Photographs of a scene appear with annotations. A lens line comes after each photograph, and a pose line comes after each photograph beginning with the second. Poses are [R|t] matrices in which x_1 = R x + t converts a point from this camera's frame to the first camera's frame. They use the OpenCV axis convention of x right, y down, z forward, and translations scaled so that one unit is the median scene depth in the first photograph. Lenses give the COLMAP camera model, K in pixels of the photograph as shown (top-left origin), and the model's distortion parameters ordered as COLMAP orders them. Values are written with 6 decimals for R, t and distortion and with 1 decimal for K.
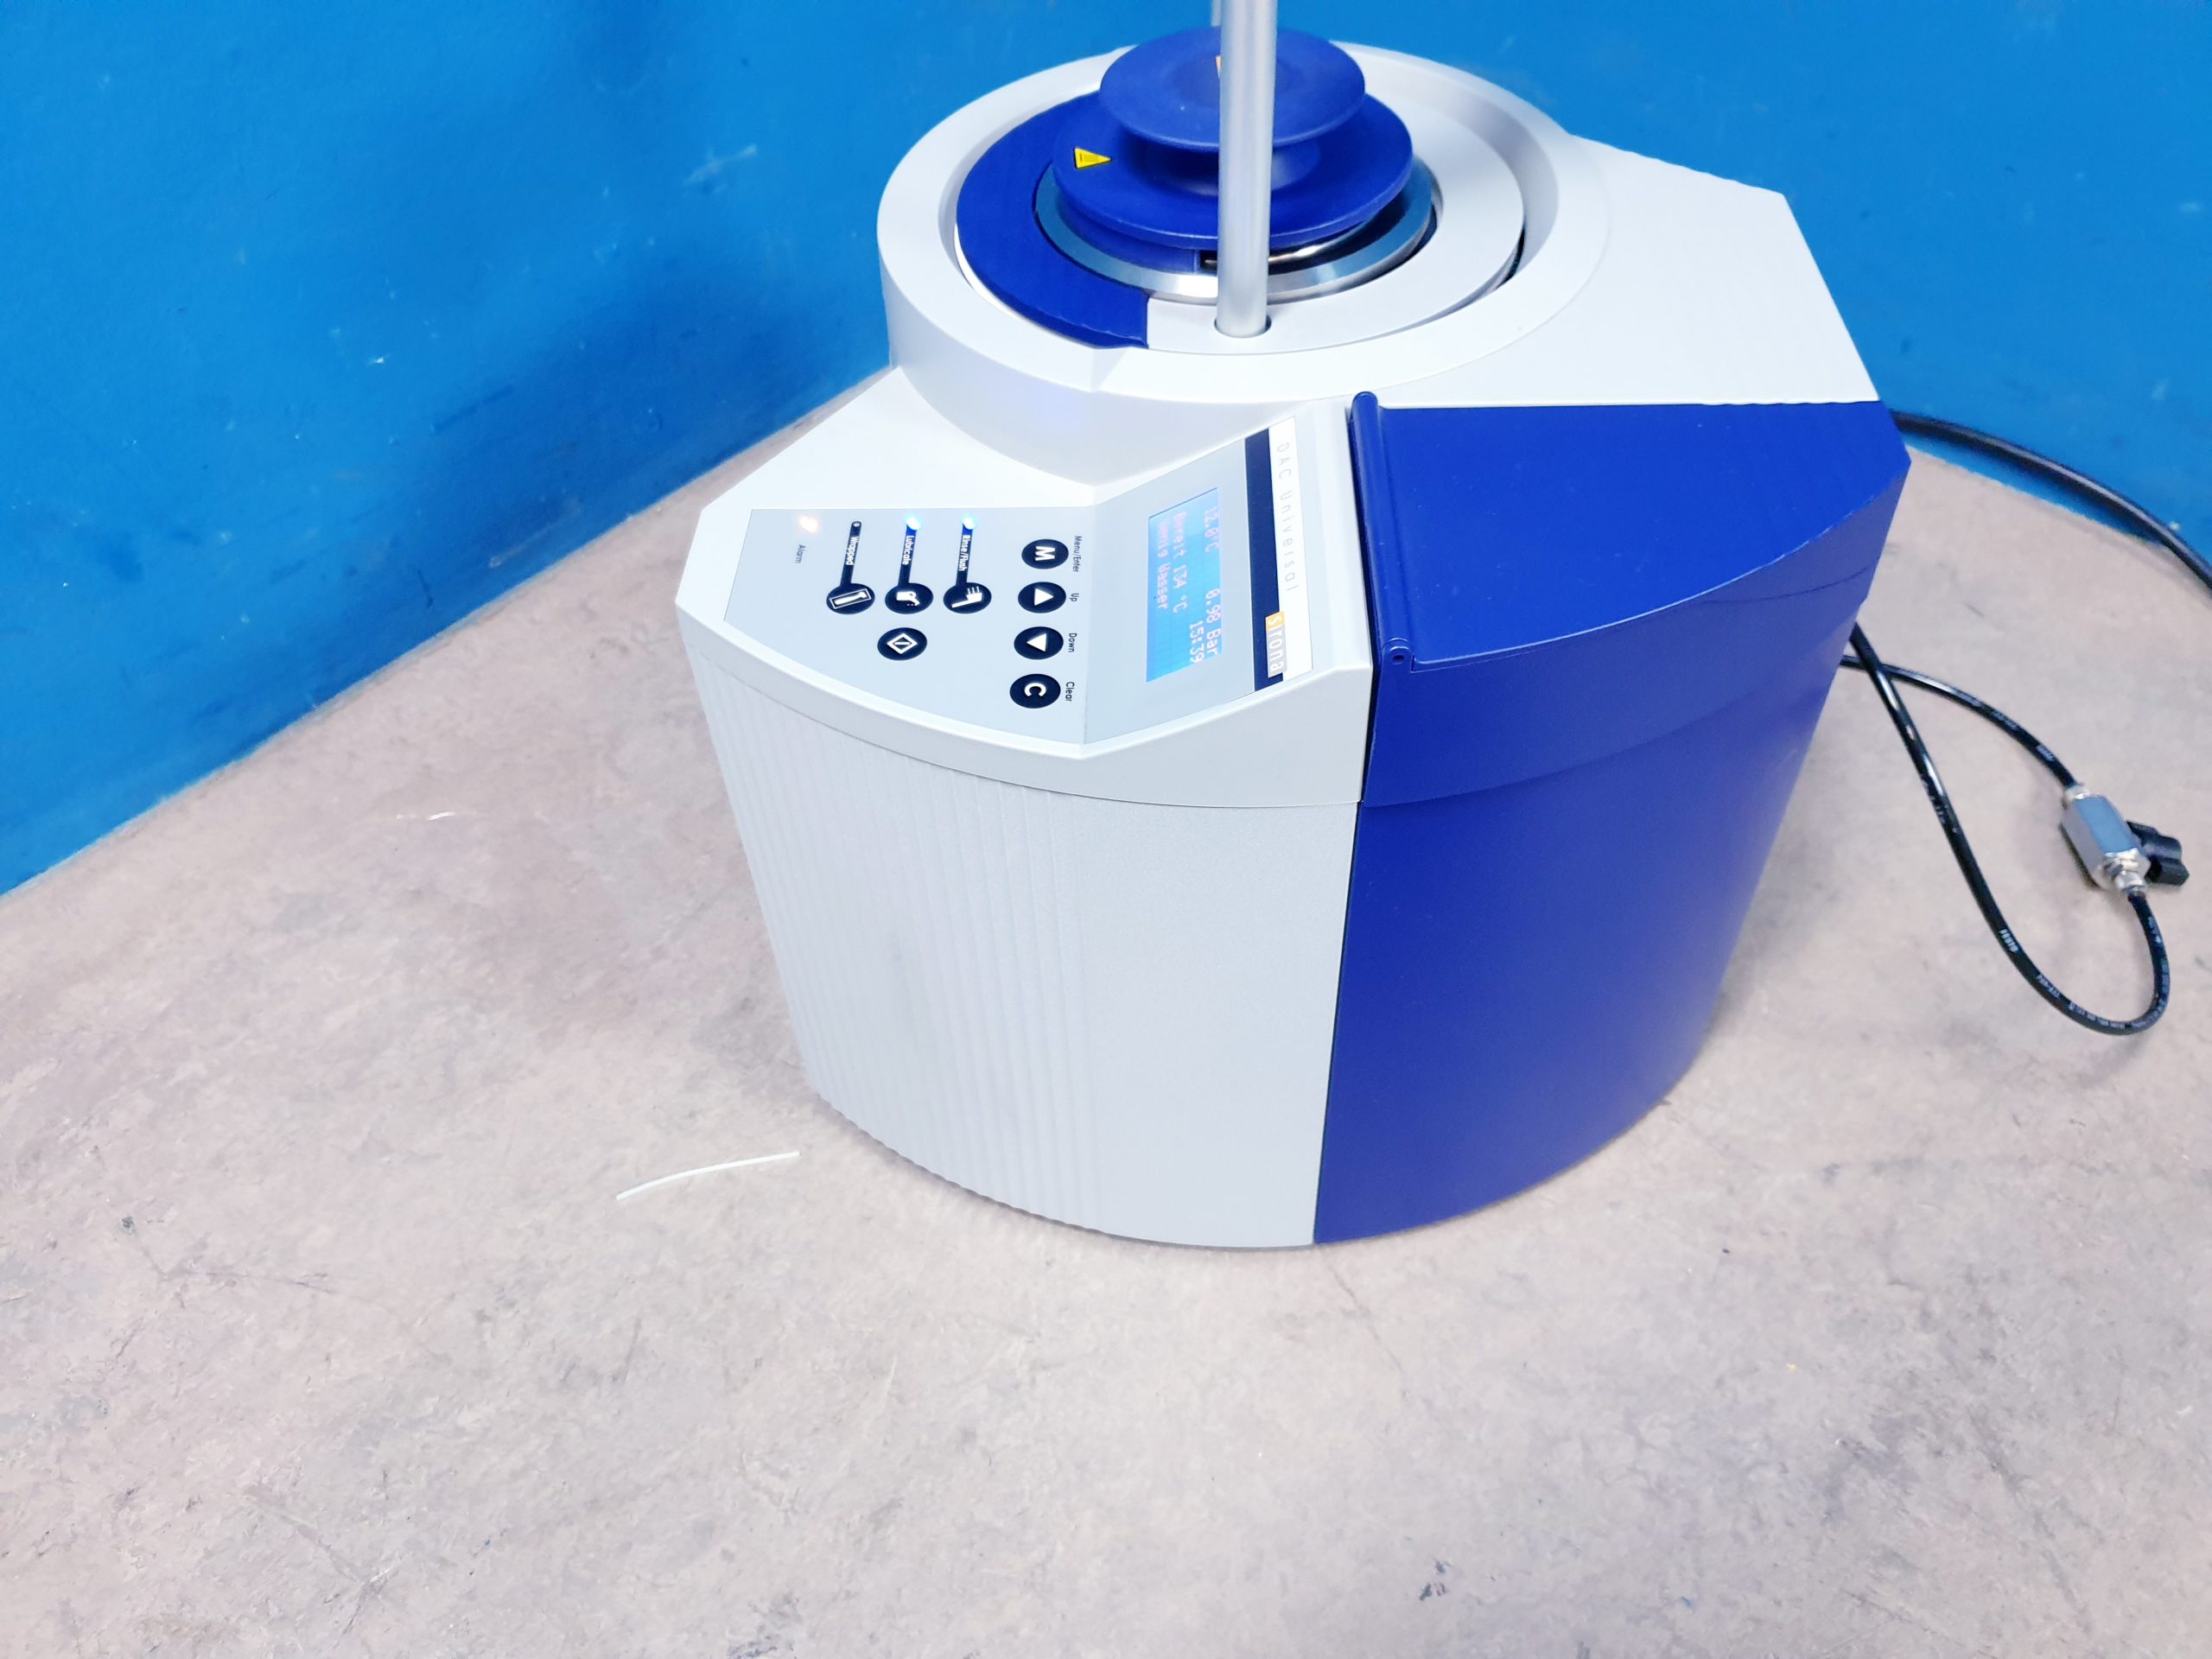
lens RADIAL K [[1765.5, 0, 1094.3], [0, 1765.5, 846.5], [0, 0, 1]] dist [-0.026638, 0.053846]
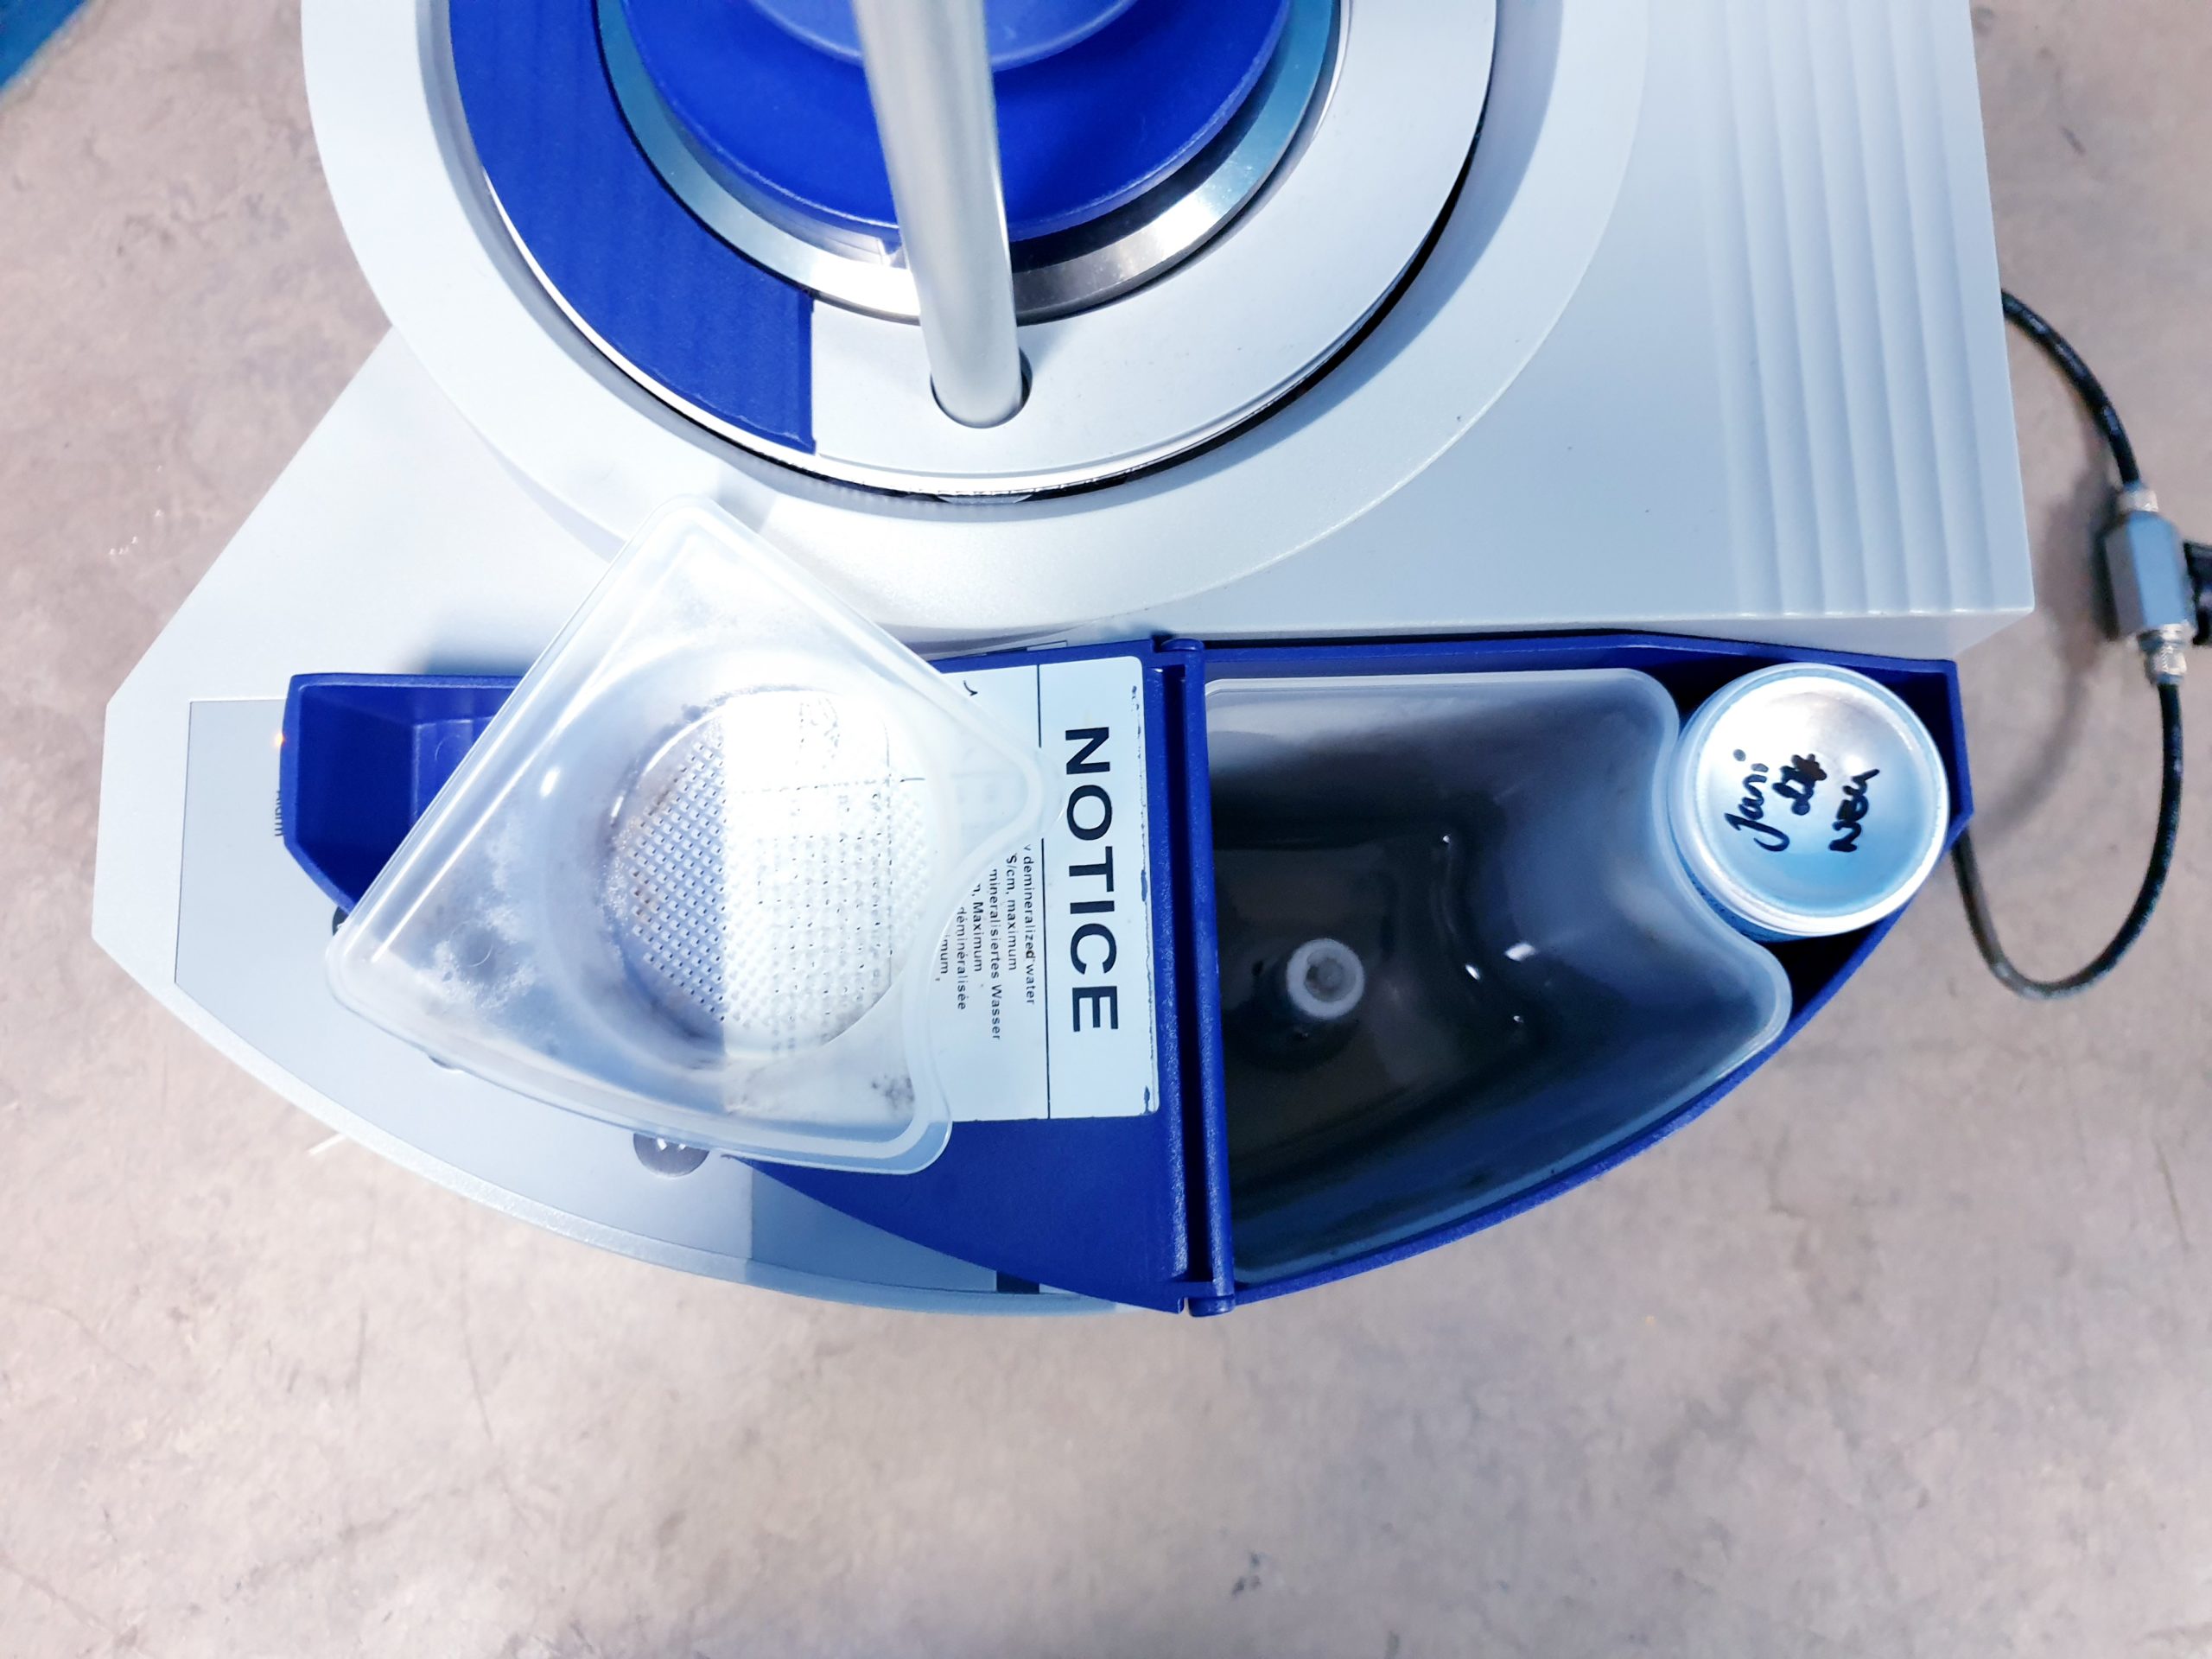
lens RADIAL K [[1765.5, 0, 1098.7], [0, 1765.5, 810.3], [0, 0, 1]] dist [-0.026638, 0.053846]
pose [[0.997429, -0.048638, 0.052632, 0.072756], [0.012072, 0.837962, 0.545595, -0.417322], [-0.070640, -0.543557, 0.836395, 0.383387]]
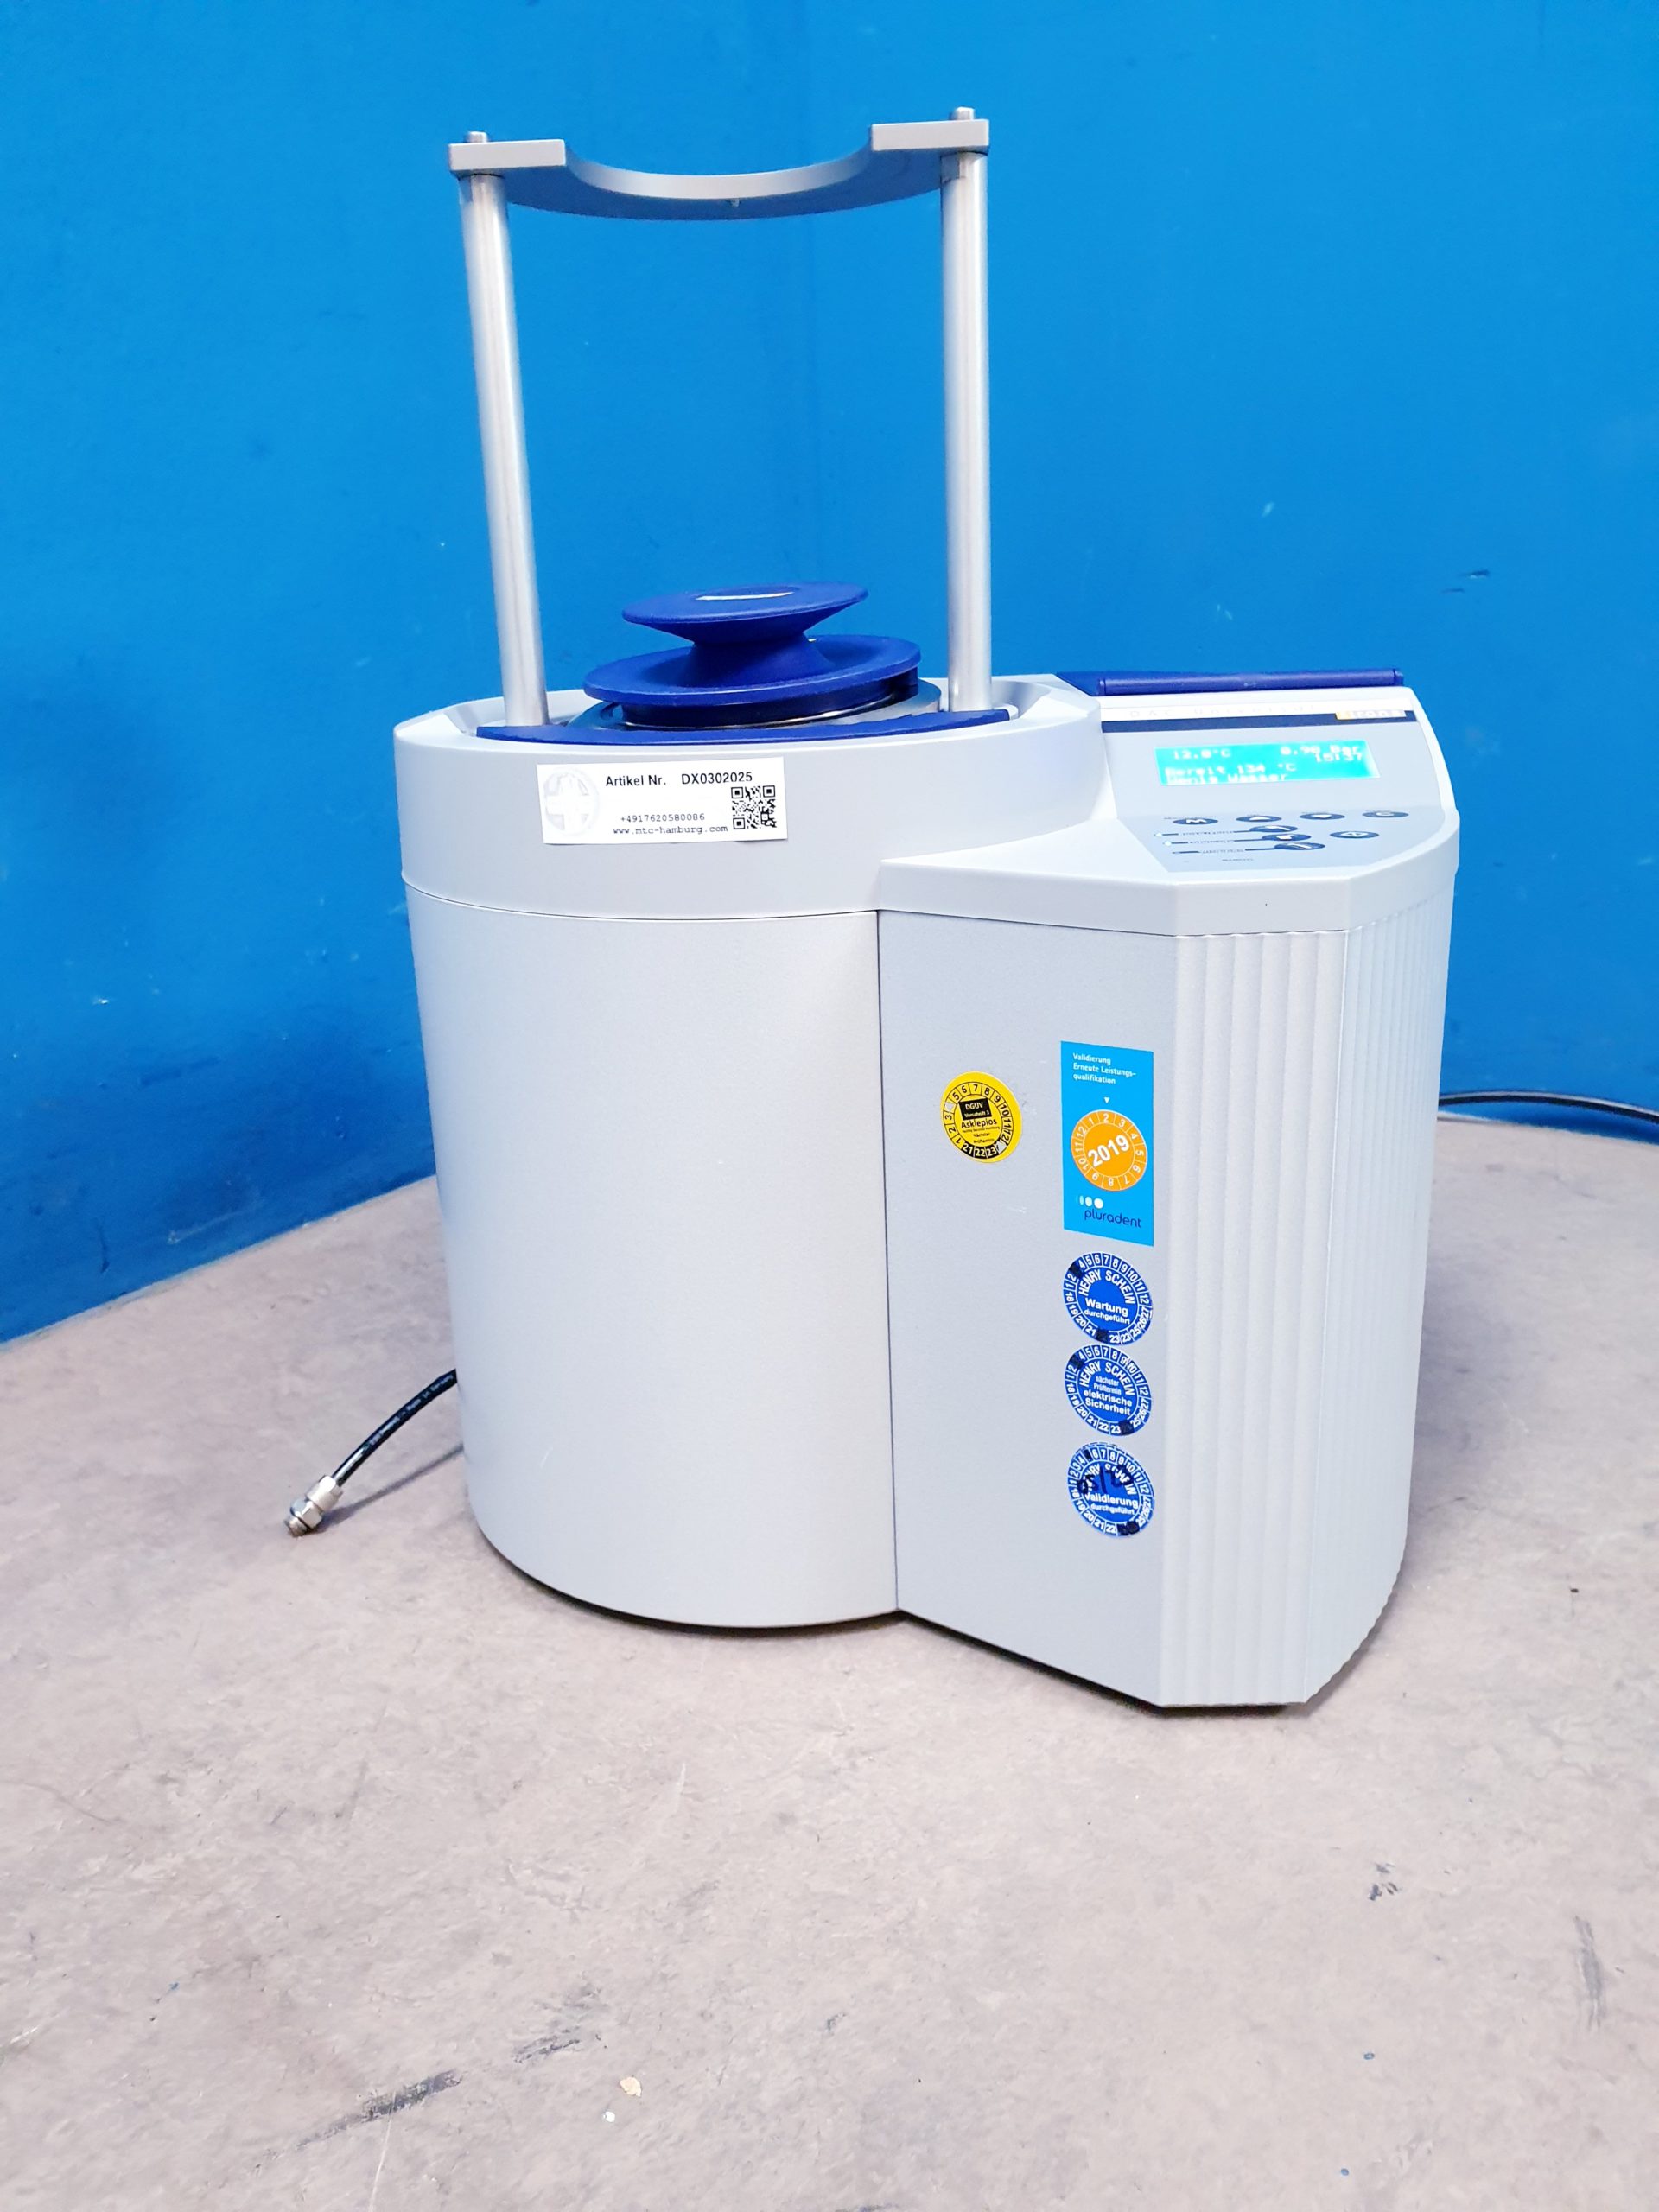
lens RADIAL K [[1765.5, 0, 832.8], [0, 1765.5, 1067.1], [0, 0, 1]] dist [-0.026638, 0.053846]
pose [[0.991065, -0.031138, 0.129693, -0.139955], [0.095751, 0.843018, -0.529294, 0.456782], [-0.092853, 0.536983, 0.838467, 0.116374]]
